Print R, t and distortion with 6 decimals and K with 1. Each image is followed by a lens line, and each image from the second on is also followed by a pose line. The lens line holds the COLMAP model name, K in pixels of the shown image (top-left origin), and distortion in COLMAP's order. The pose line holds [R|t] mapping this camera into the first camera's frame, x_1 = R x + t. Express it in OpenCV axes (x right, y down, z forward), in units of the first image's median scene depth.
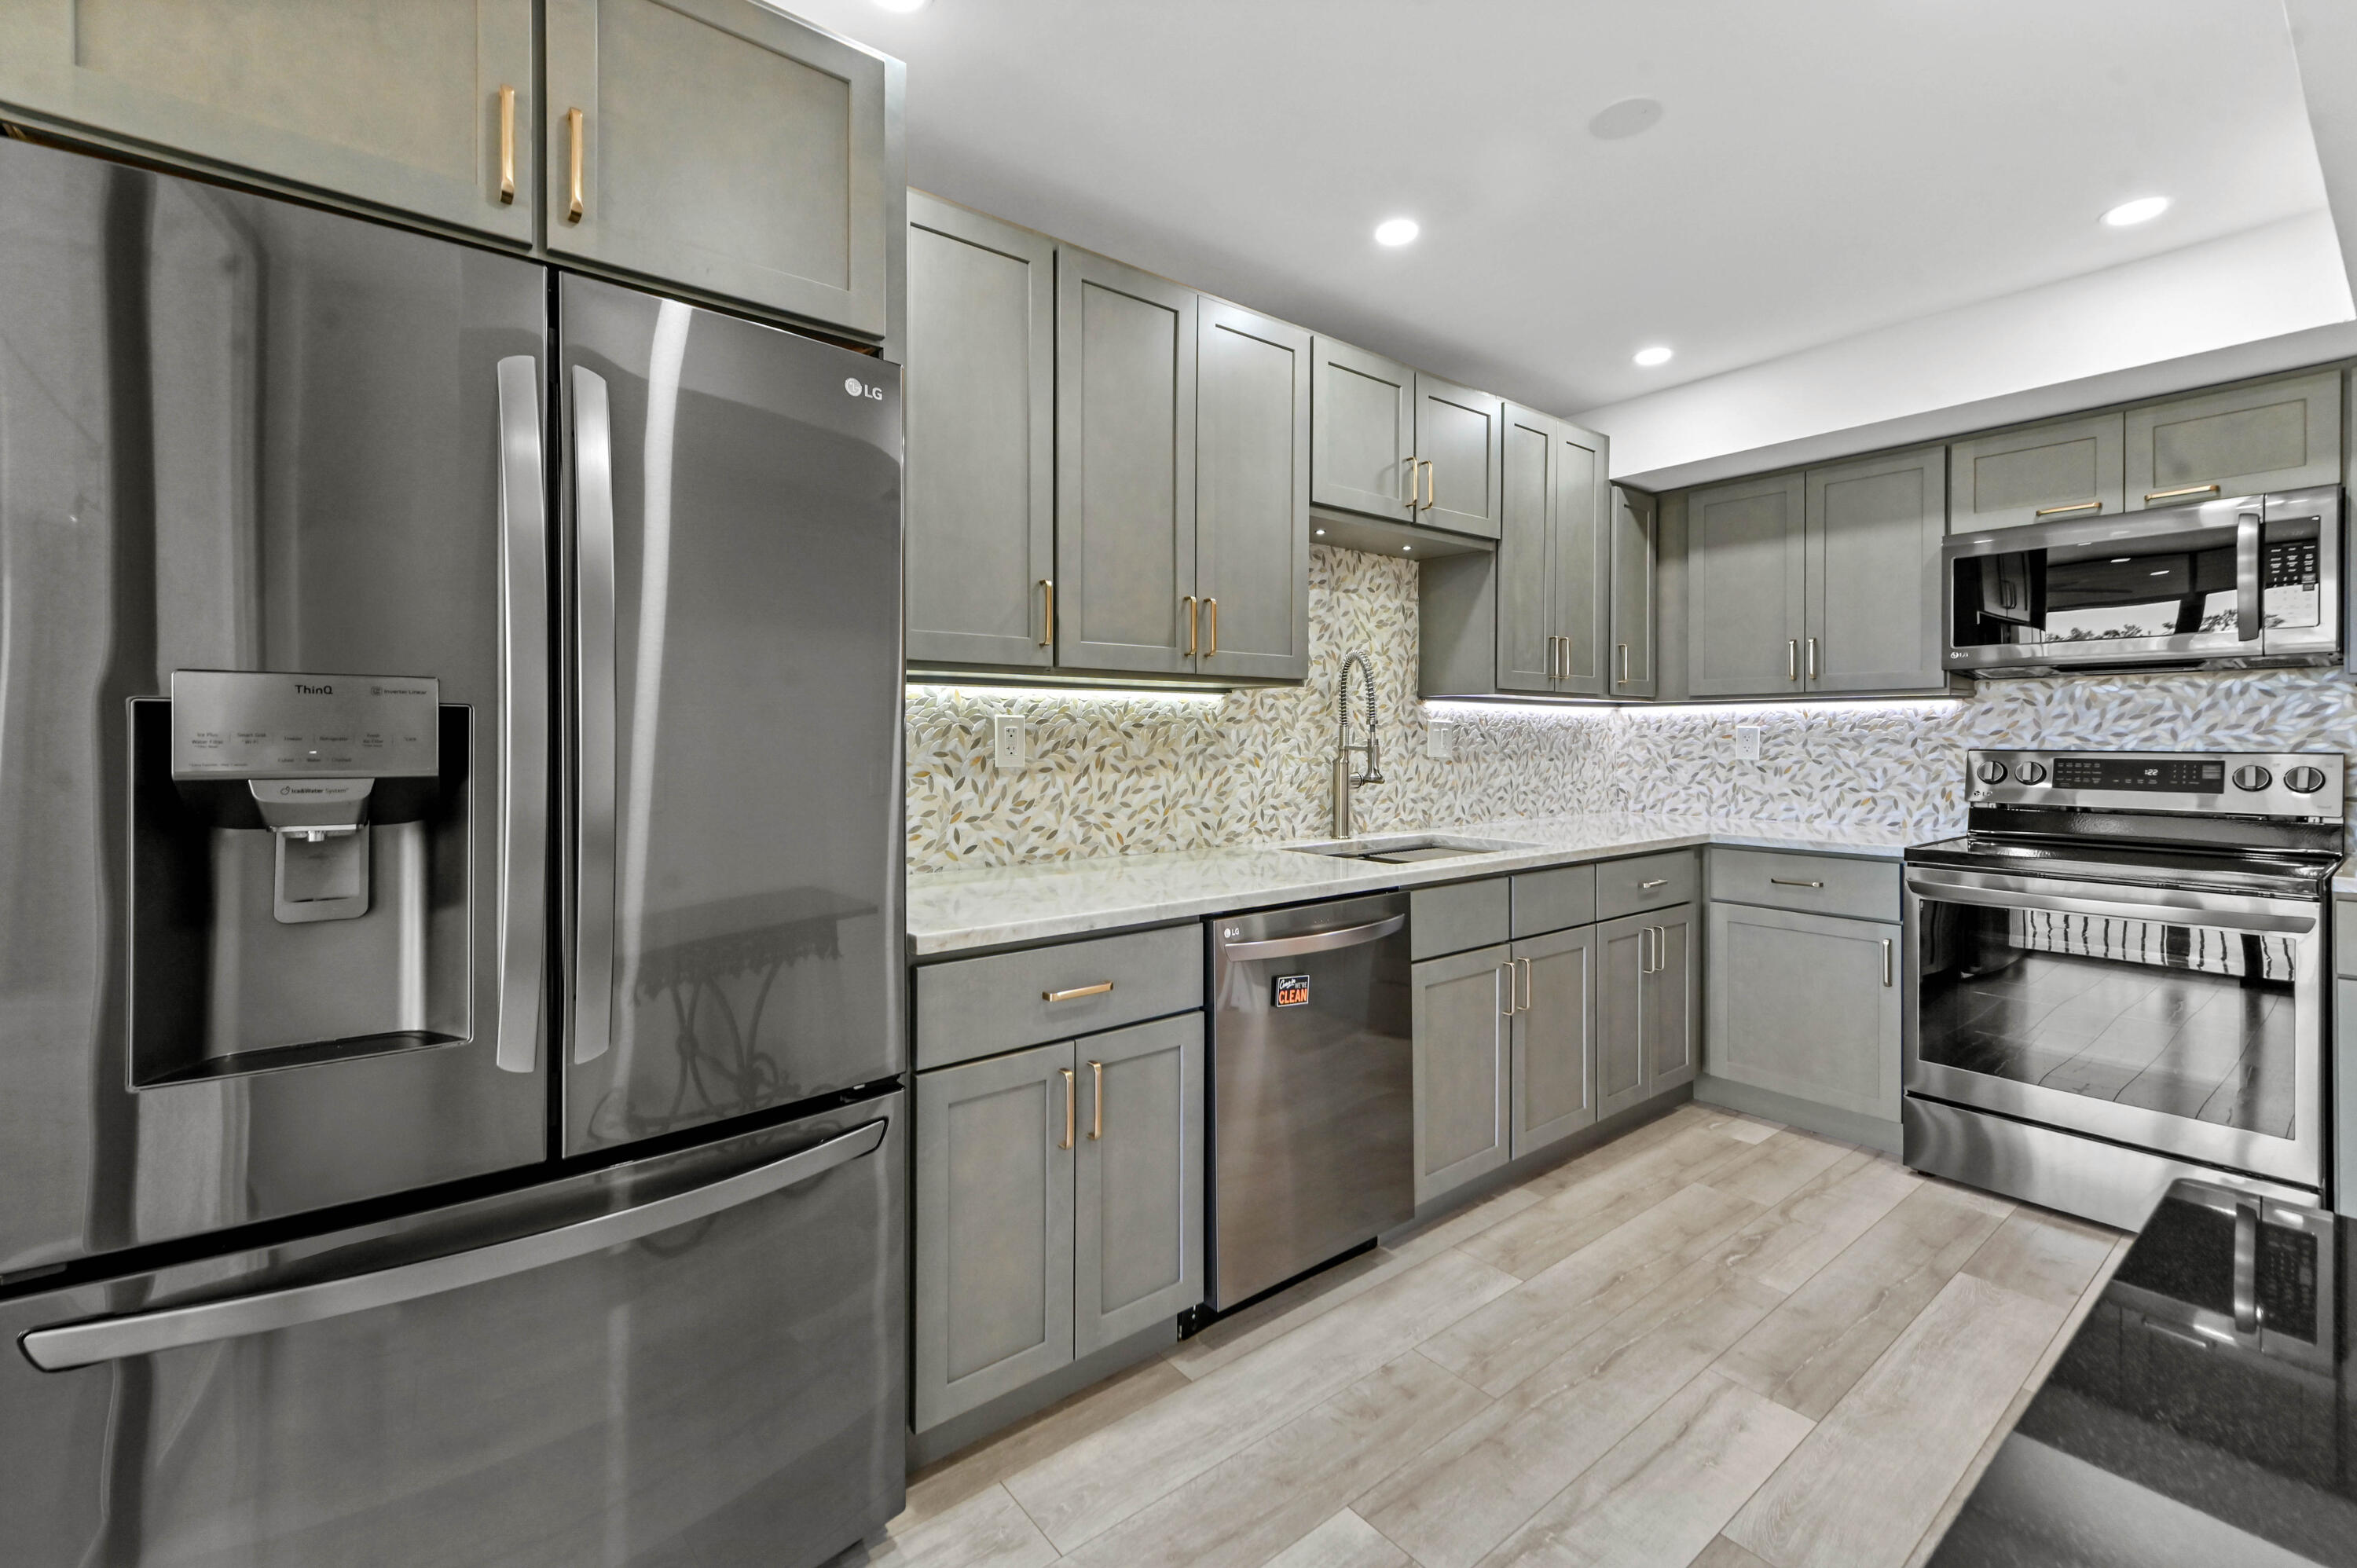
lens RADIAL K [[1013.1, 0, 1162.1], [0, 1013.1, 747.0], [0, 0, 1]] dist [0.004999, 0.000313]
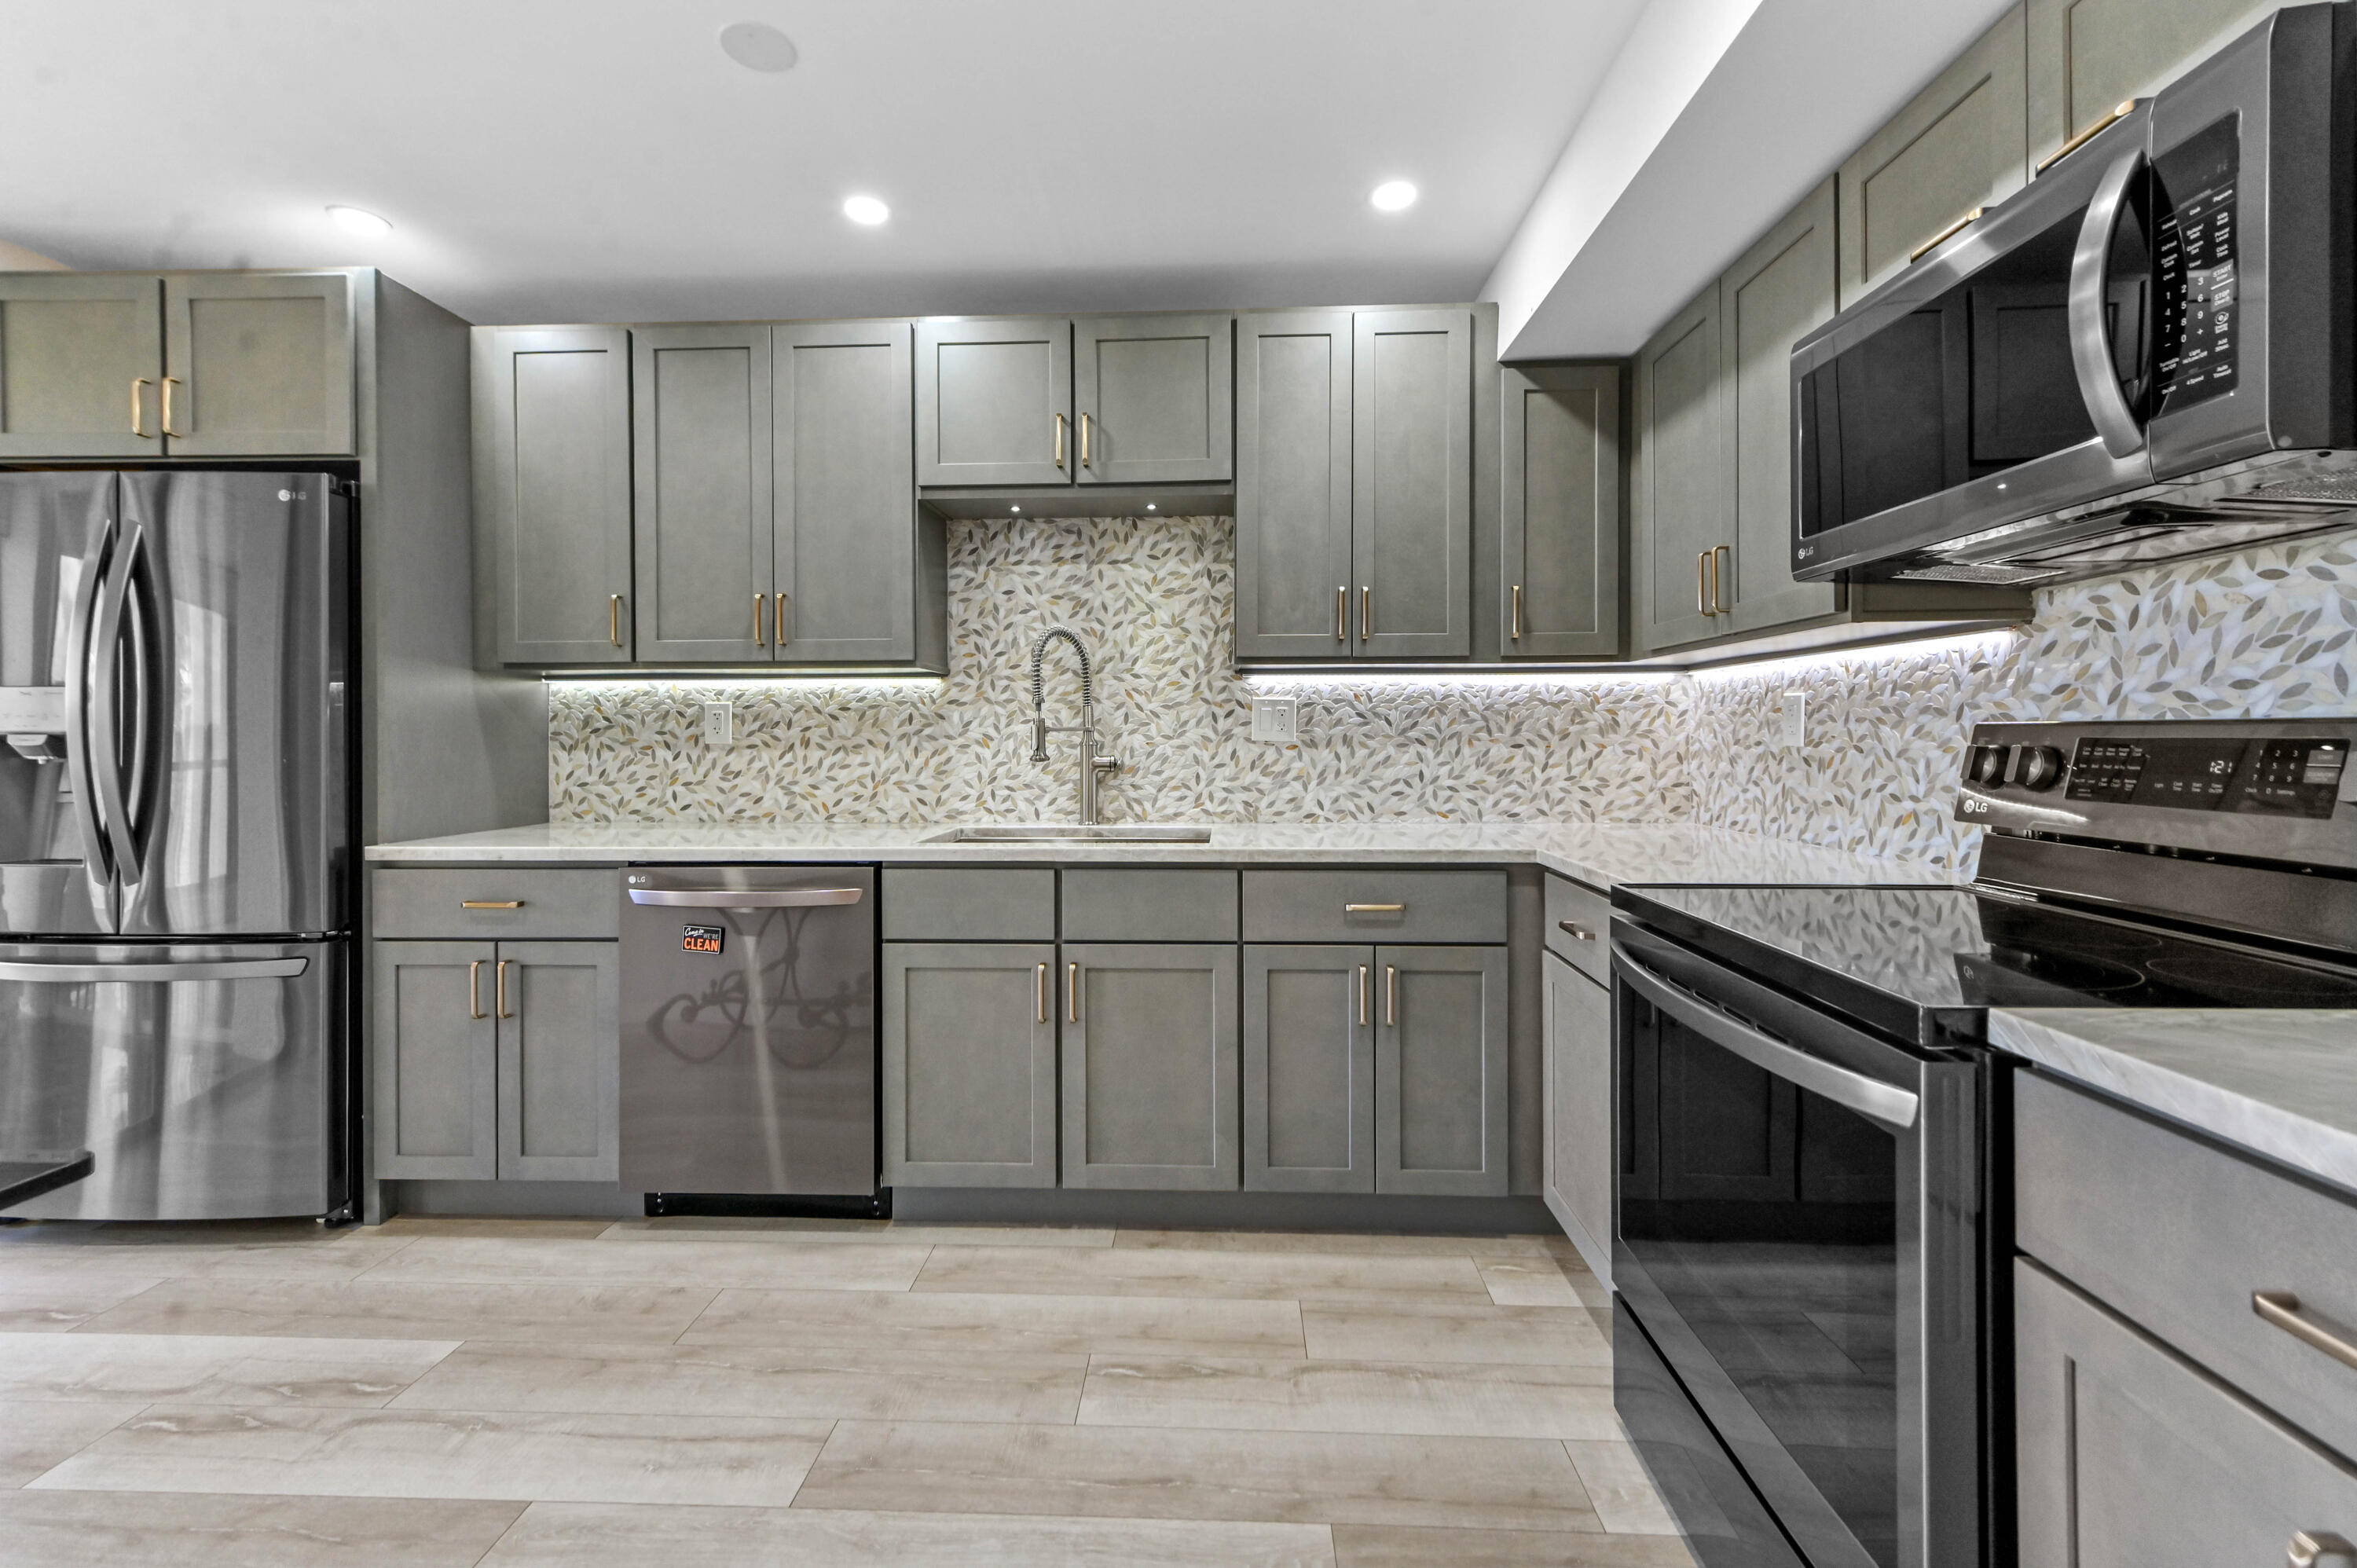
lens RADIAL K [[1013.1, 0, 1172.0], [0, 1013.1, 747.7], [0, 0, 1]] dist [0.004999, 0.000313]
pose [[0.750364, 0.003696, -0.661014, 0.964131], [-0.002814, 0.999993, 0.002397, 0.017728], [0.661019, 0.000061, 0.750369, 0.381283]]
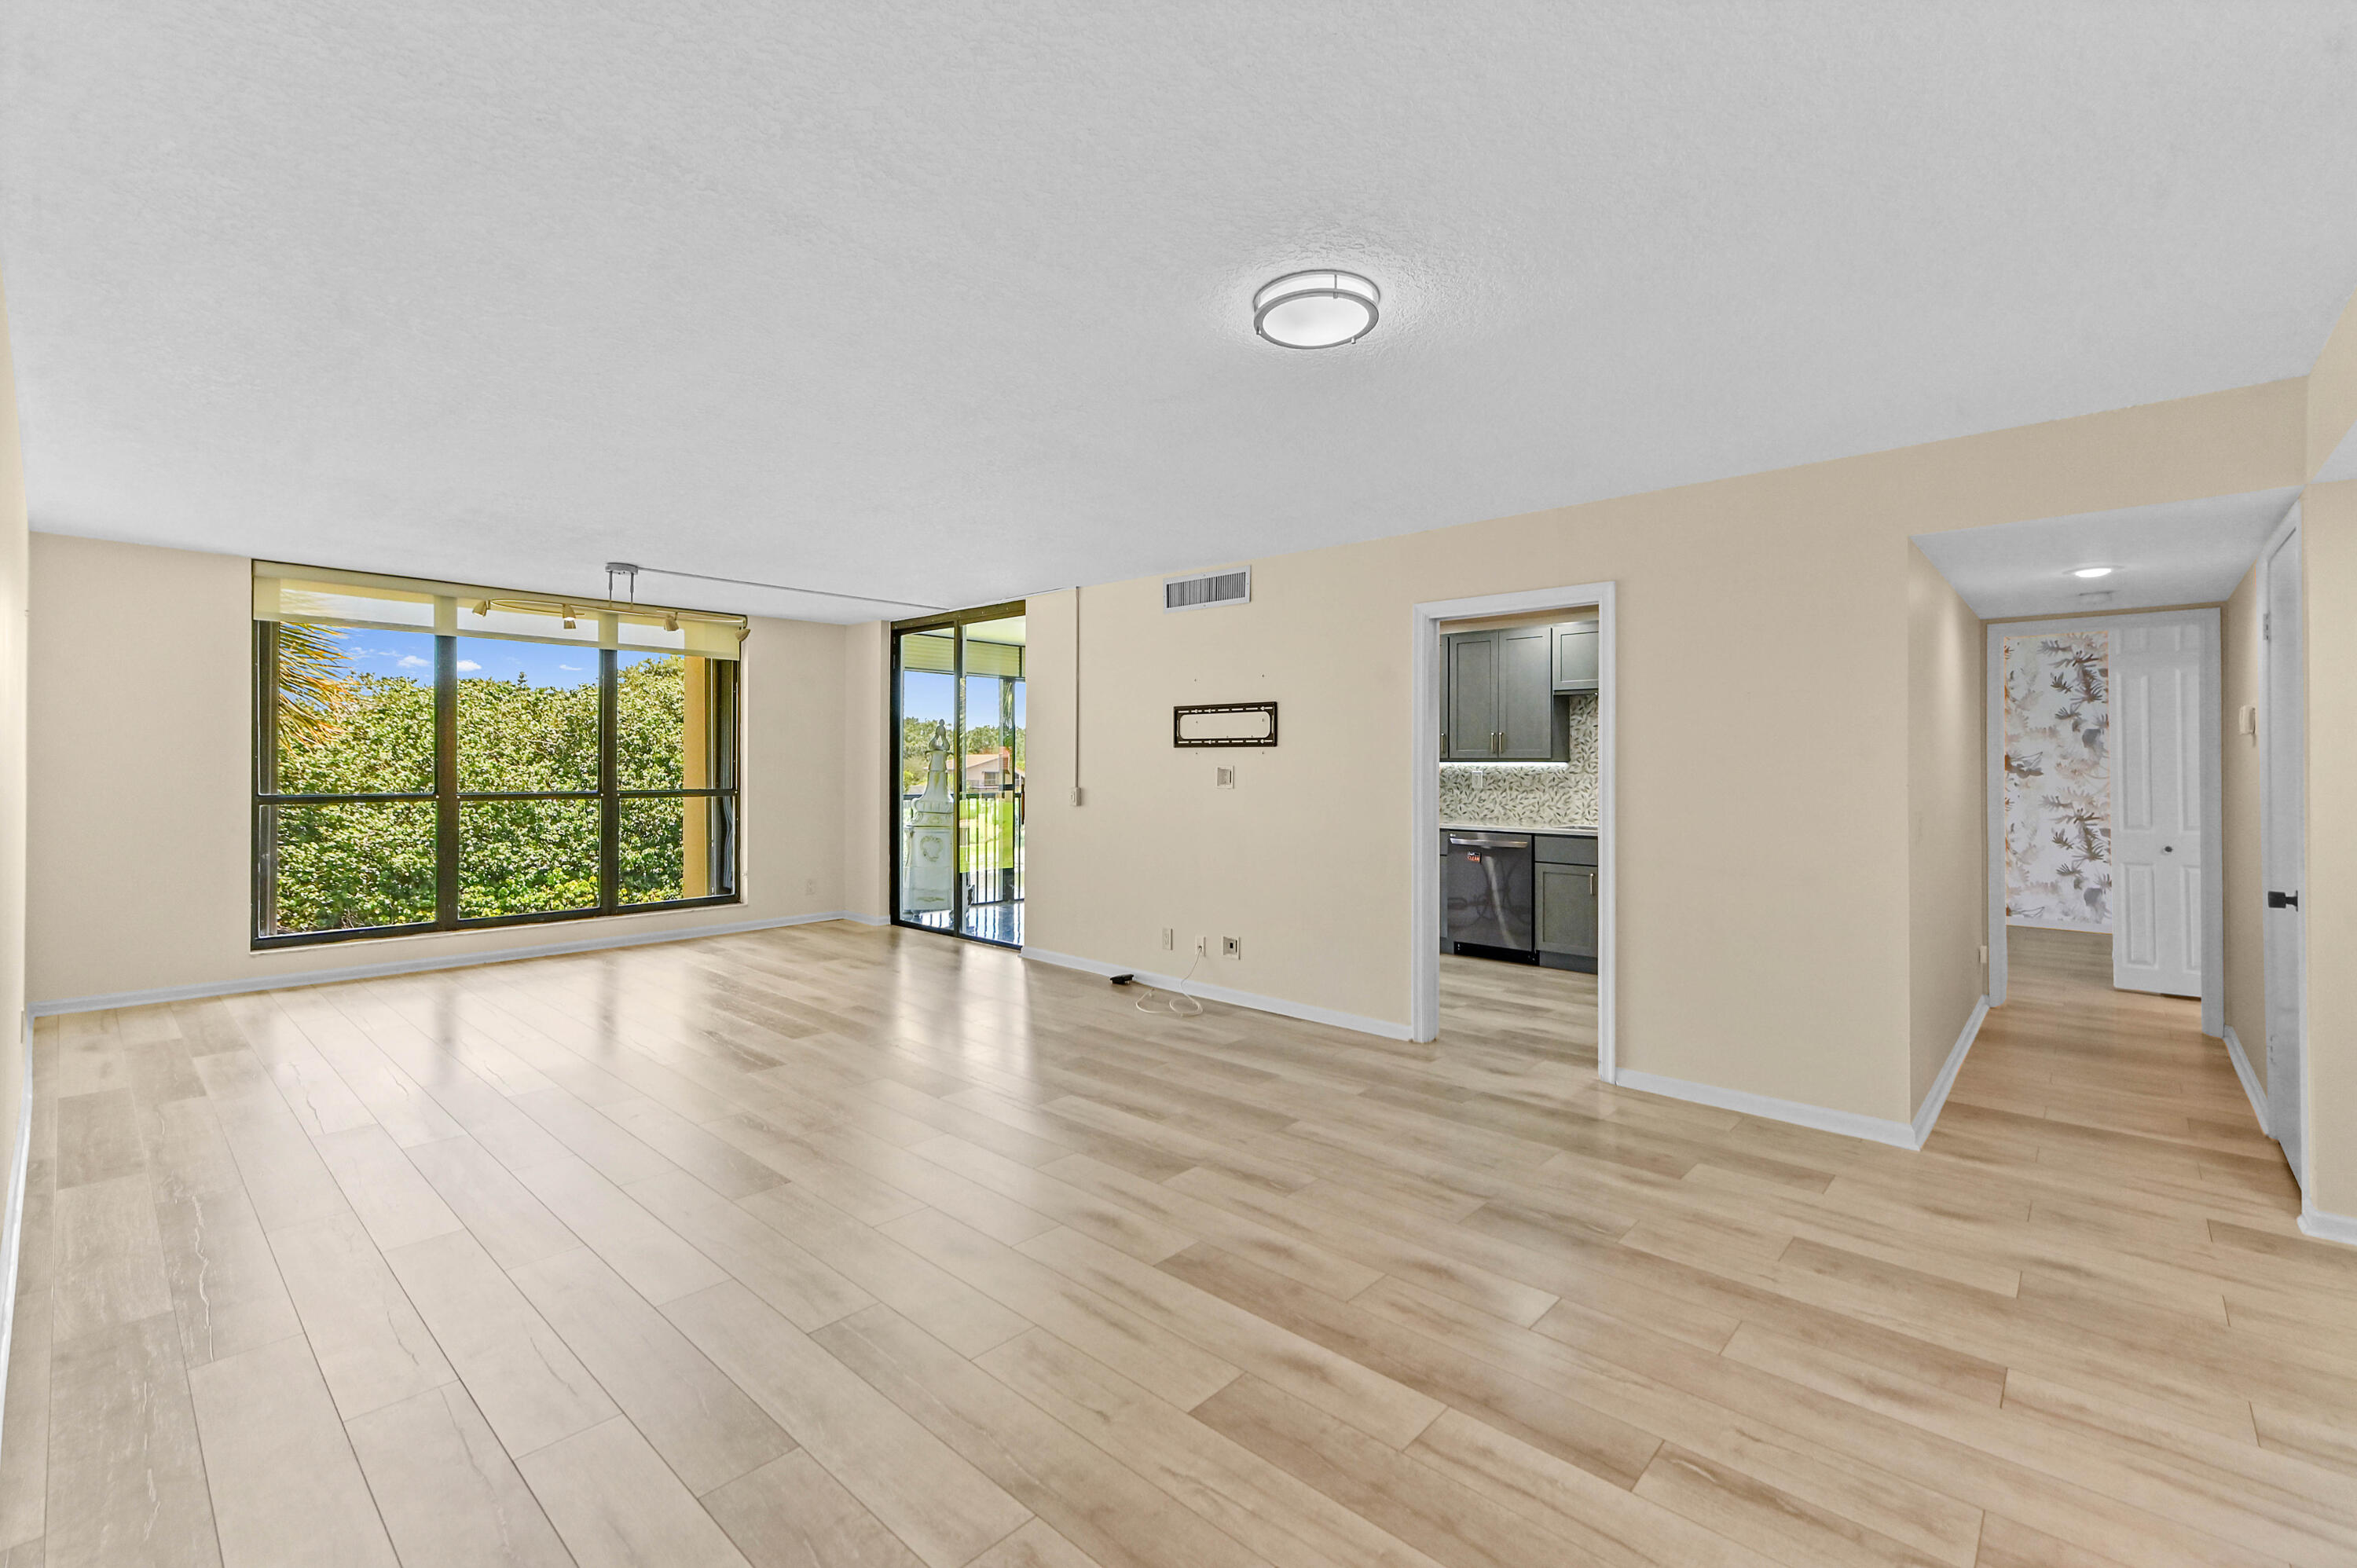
lens RADIAL K [[1013.1, 0, 1194.2], [0, 1013.1, 752.4], [0, 0, 1]] dist [0.004999, 0.000313]
pose [[0.173518, -0.010206, -0.984778, 2.449171], [-0.012803, 0.999838, -0.012618, -0.034873], [0.984747, 0.014798, 0.173360, -0.355697]]
